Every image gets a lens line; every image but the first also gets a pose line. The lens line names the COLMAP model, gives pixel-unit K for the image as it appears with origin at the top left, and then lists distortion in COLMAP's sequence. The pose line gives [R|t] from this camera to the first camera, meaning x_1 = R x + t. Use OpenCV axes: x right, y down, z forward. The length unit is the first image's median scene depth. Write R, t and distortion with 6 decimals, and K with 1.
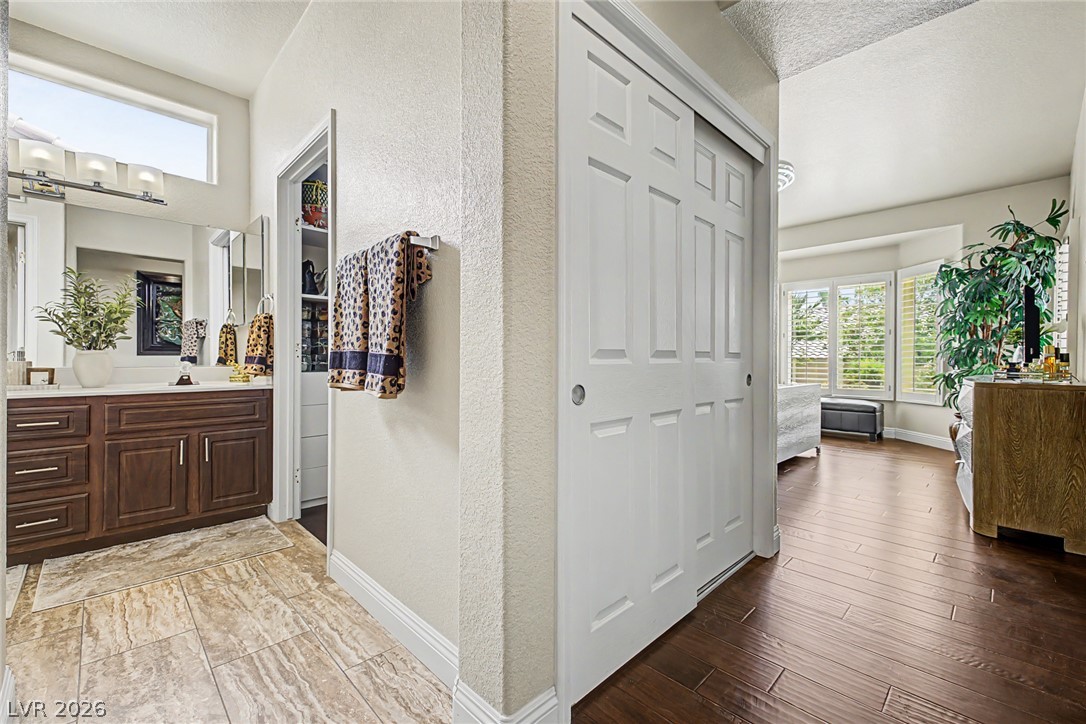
lens RADIAL K [[457.2, 0, 533.4], [0, 457.2, 357.8], [0, 0, 1]] dist [0.005252, -0.000367]
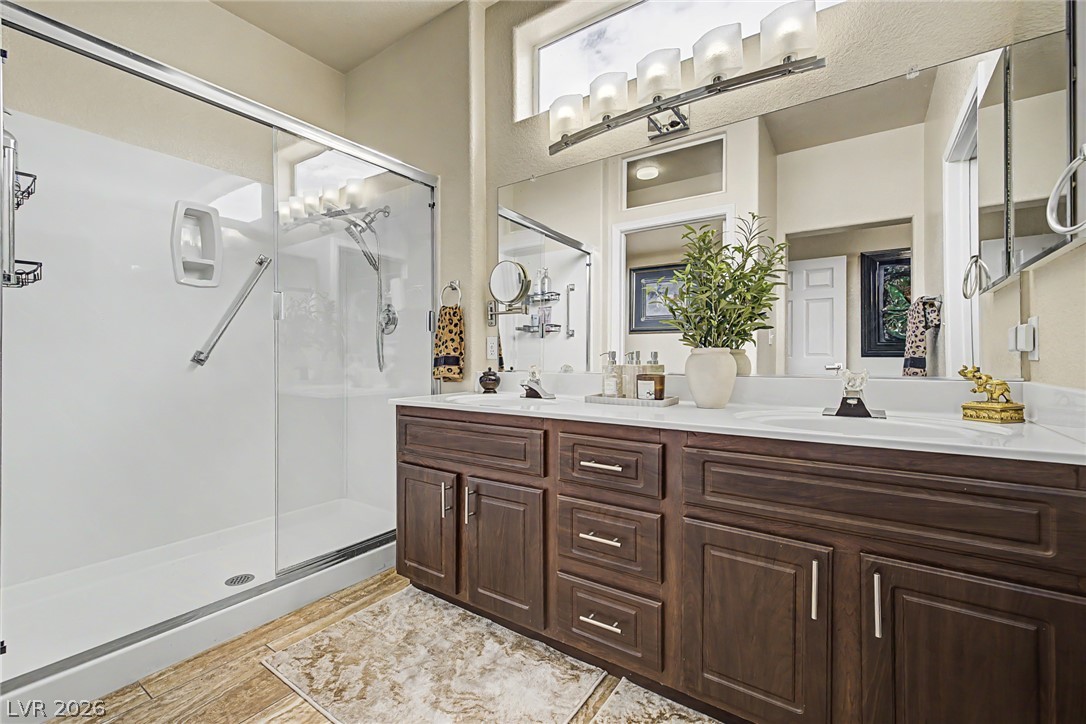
lens RADIAL K [[457.2, 0, 534.7], [0, 457.2, 358.4], [0, 0, 1]] dist [0.005252, -0.000367]
pose [[0.184802, -0.005499, -0.982760, -0.373078], [0.003277, 0.999982, -0.004979, 0.000027], [0.982770, -0.002300, 0.184817, 0.619983]]
